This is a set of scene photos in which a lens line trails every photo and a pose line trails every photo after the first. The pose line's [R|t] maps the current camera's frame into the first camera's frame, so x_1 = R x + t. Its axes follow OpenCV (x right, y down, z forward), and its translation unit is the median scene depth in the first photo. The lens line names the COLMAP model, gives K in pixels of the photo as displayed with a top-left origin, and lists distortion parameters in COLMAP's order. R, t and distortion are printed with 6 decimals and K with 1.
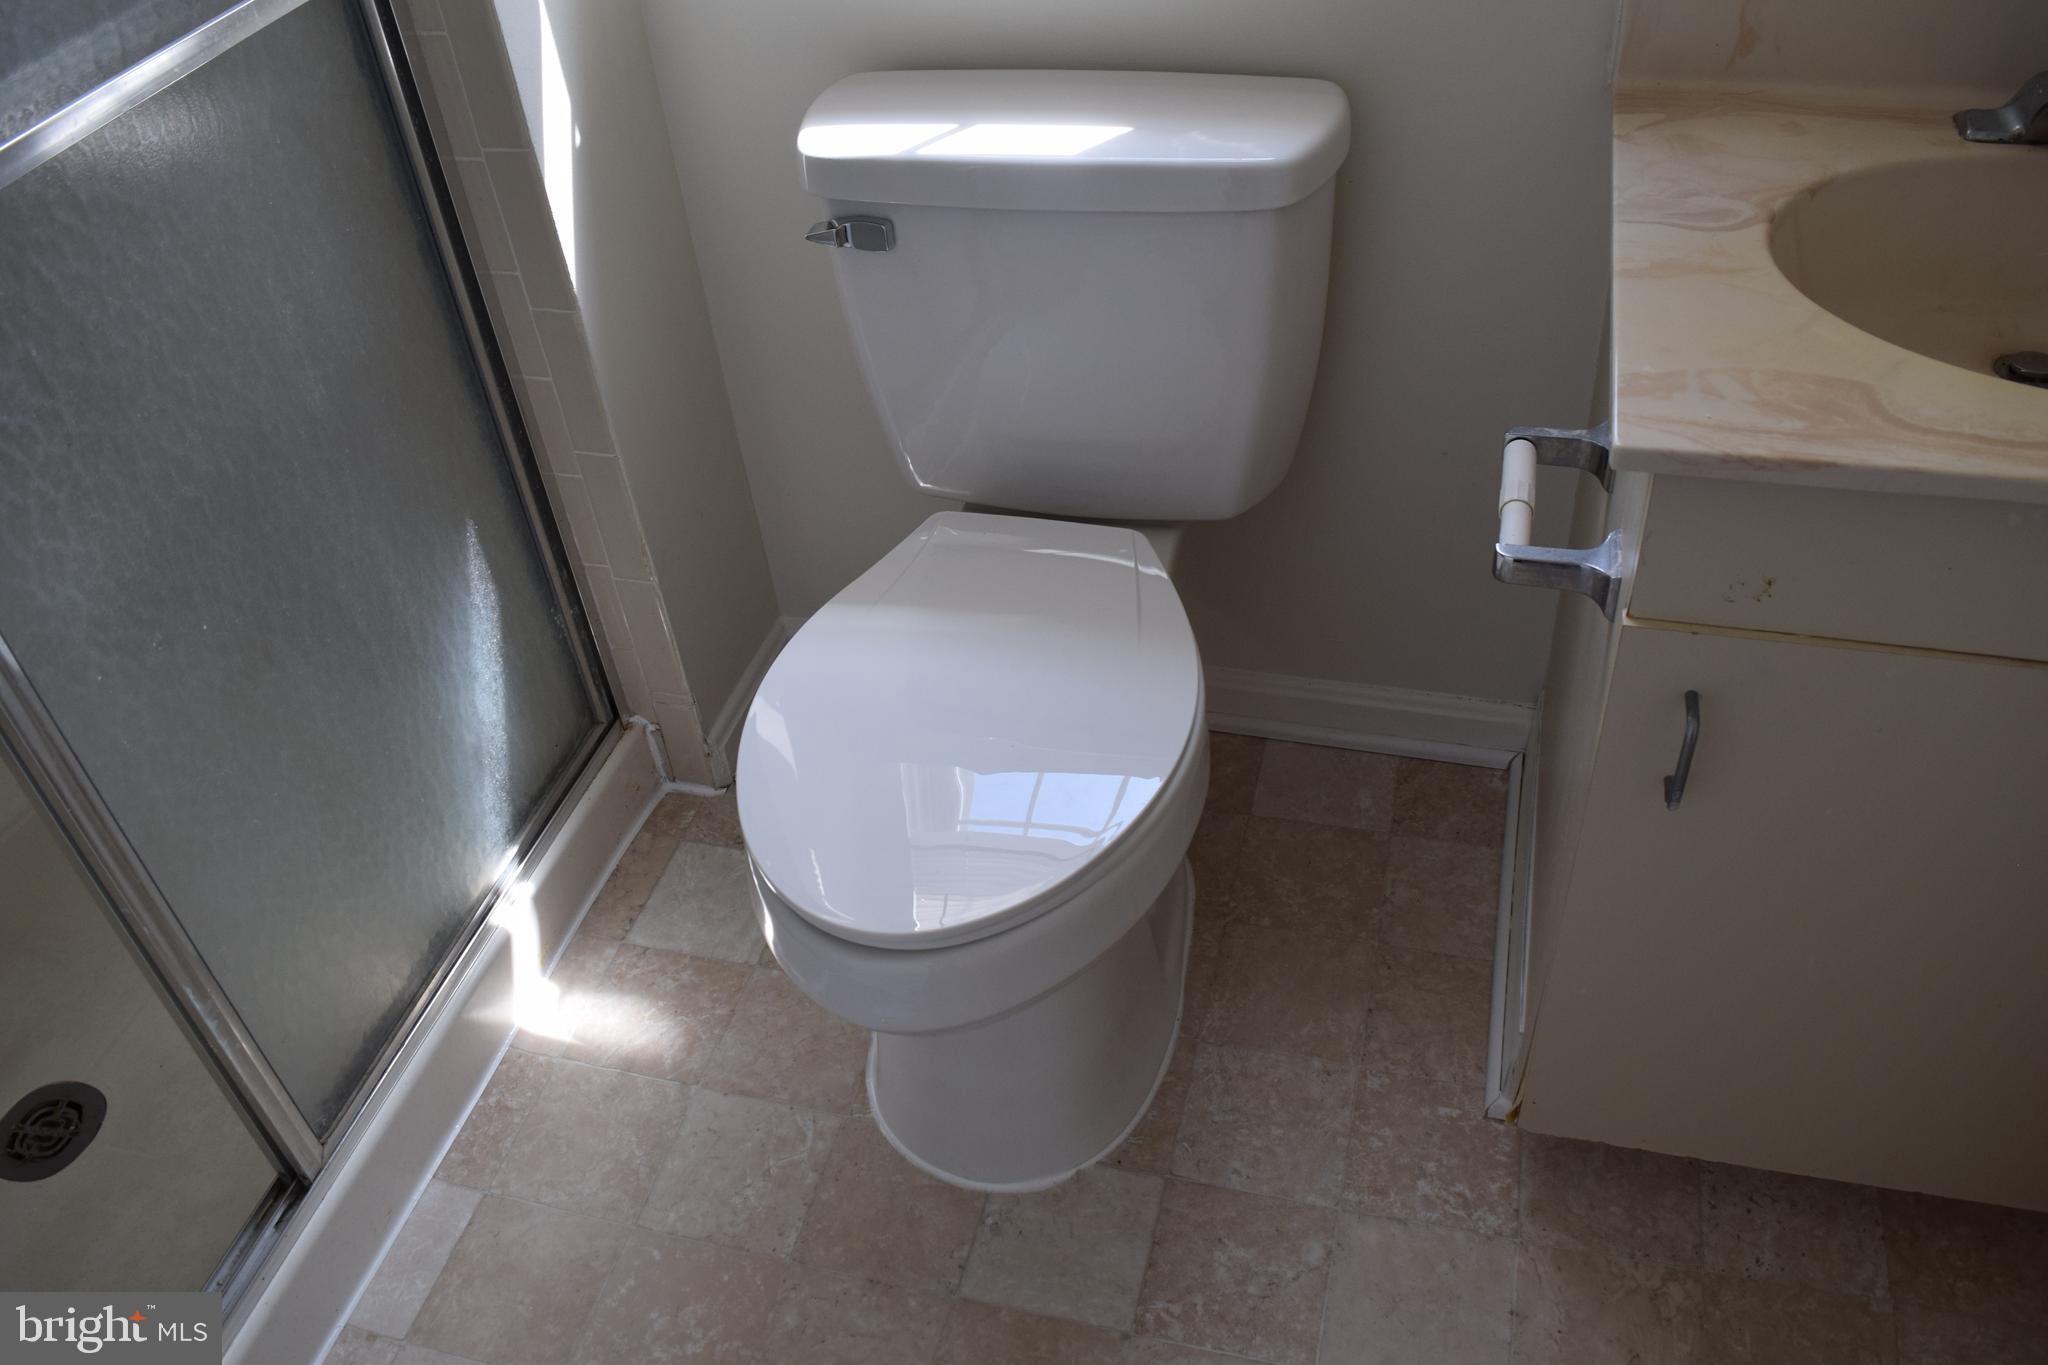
lens RADIAL K [[1617.2, 0, 1019.7], [0, 1617.2, 677.8], [0, 0, 1]] dist [-0.088753, 0.022807]
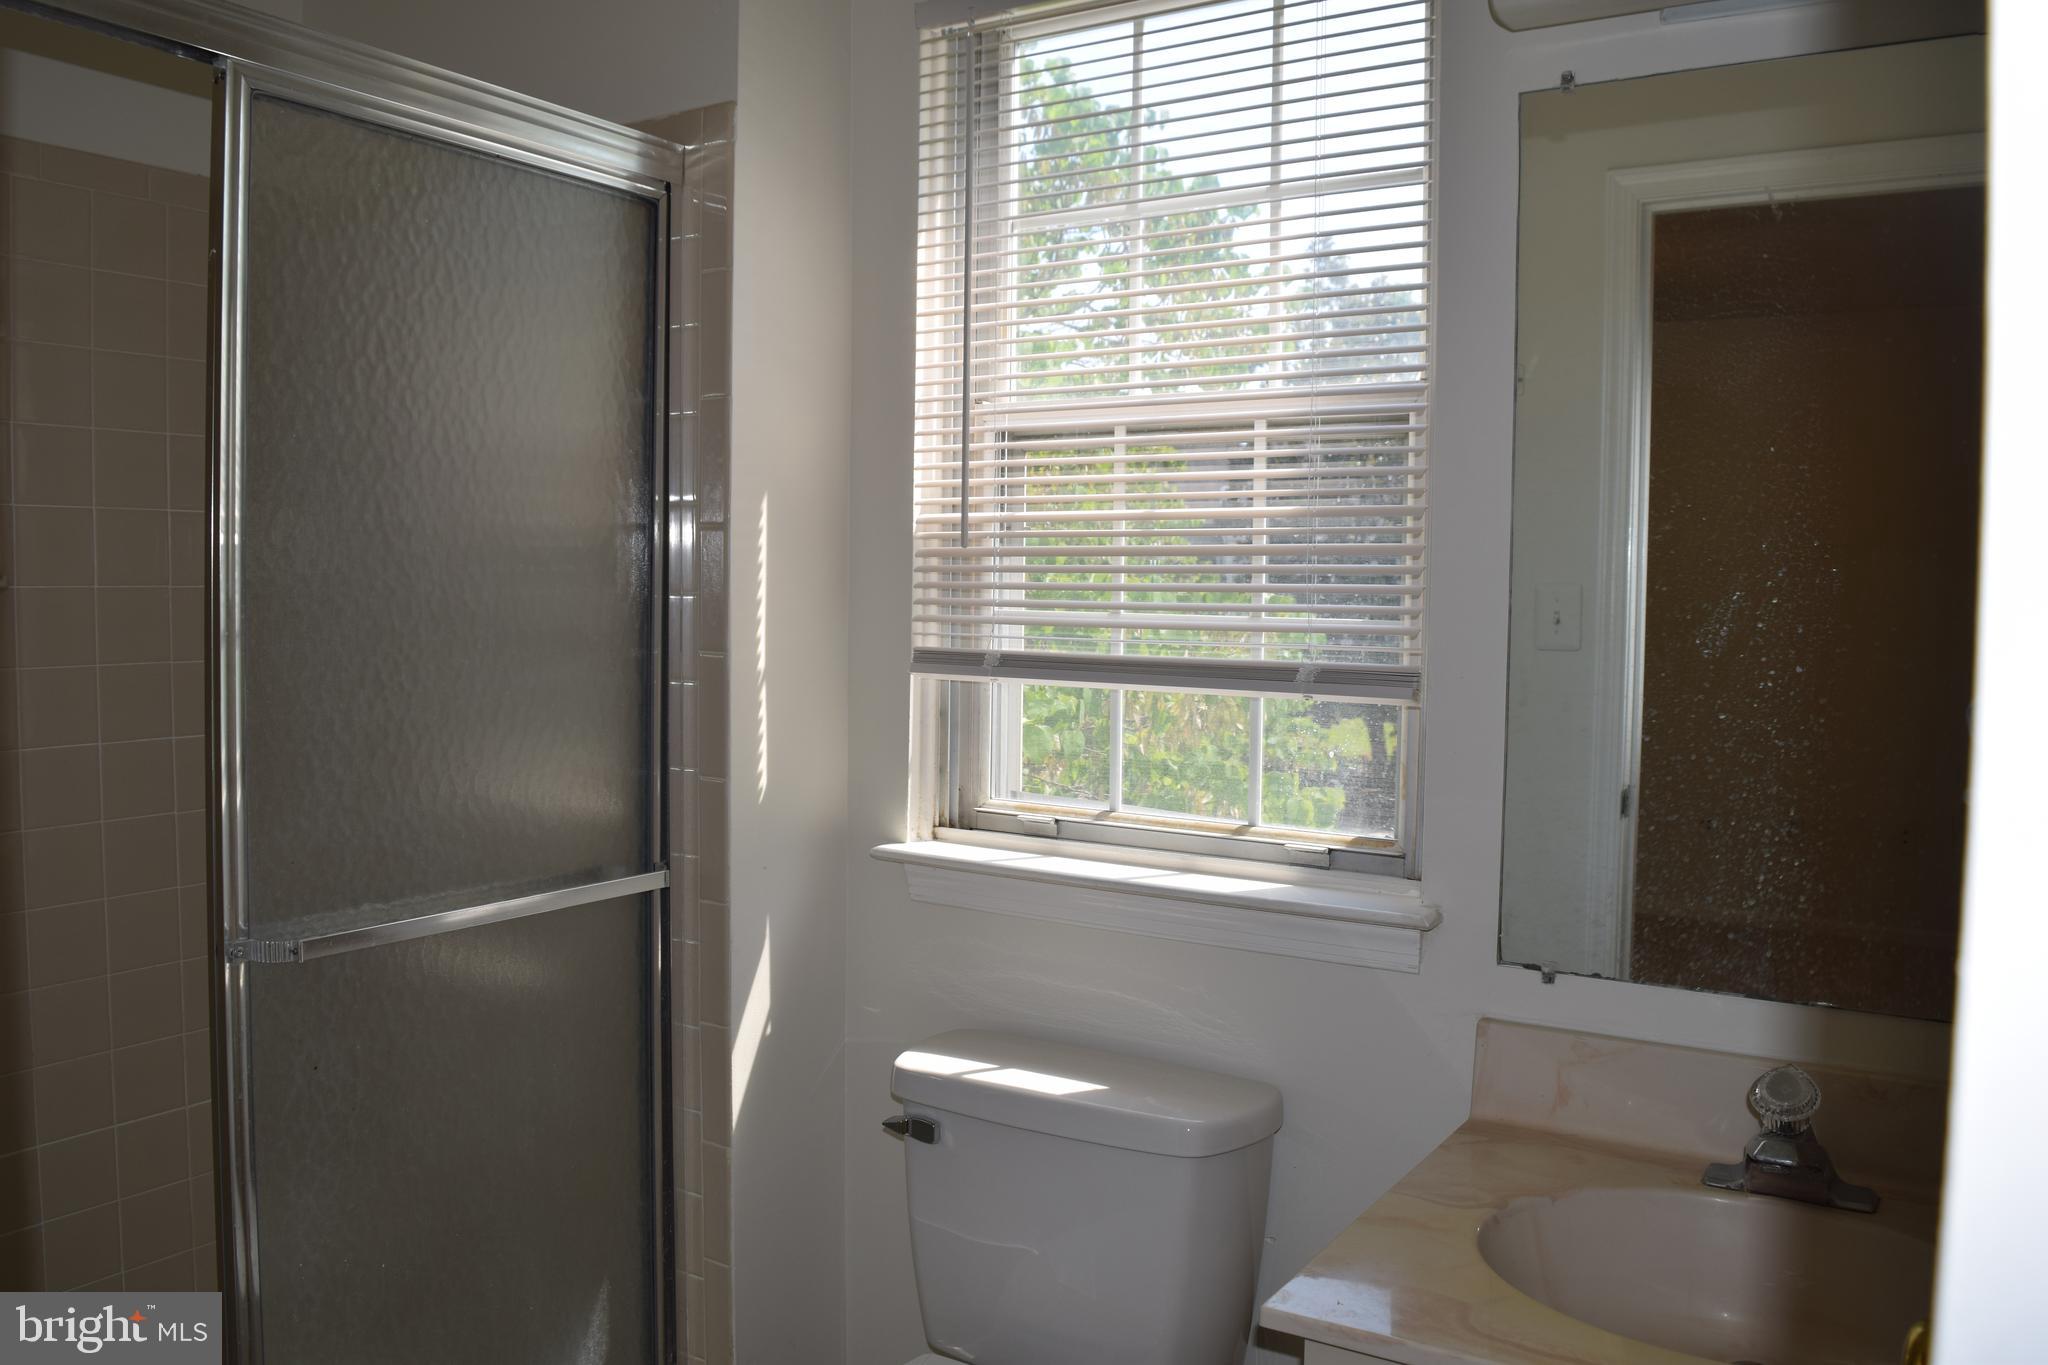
lens RADIAL K [[1617.2, 0, 1023.1], [0, 1617.2, 689.2], [0, 0, 1]] dist [-0.088753, 0.022807]
pose [[0.948116, 0.112094, -0.297509, 0.371251], [-0.267826, 0.785831, -0.557440, 0.182728], [0.171306, 0.608198, 0.775080, -0.306833]]
